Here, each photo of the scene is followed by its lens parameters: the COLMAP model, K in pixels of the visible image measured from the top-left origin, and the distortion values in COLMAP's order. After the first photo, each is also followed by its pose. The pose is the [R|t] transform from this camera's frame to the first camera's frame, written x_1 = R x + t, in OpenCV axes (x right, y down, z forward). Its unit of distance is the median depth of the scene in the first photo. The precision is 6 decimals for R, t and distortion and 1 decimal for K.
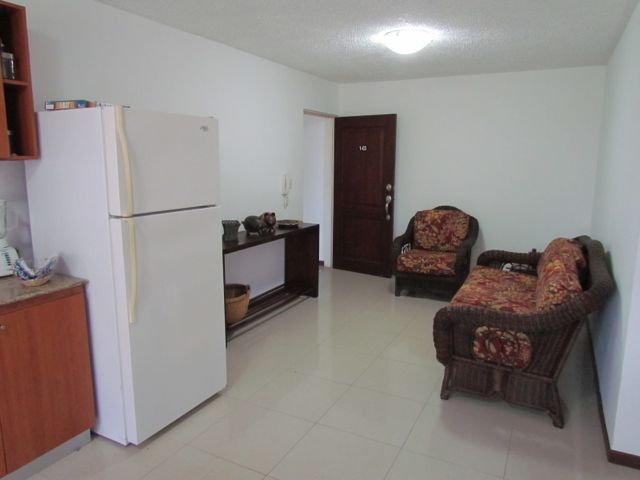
lens RADIAL K [[456.3, 0, 321.6], [0, 456.3, 242.1], [0, 0, 1]] dist [-0.020737, 0.000040]
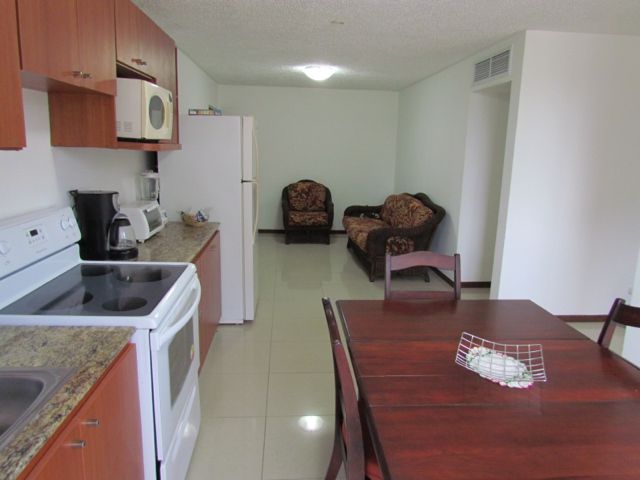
lens RADIAL K [[456.3, 0, 321.6], [0, 456.3, 242.1], [0, 0, 1]] dist [-0.020737, 0.000040]
pose [[0.851243, -0.092885, 0.516486, -0.495169], [0.074424, 0.995631, 0.056394, 0.042302], [-0.519468, -0.009567, 0.854436, -0.269409]]
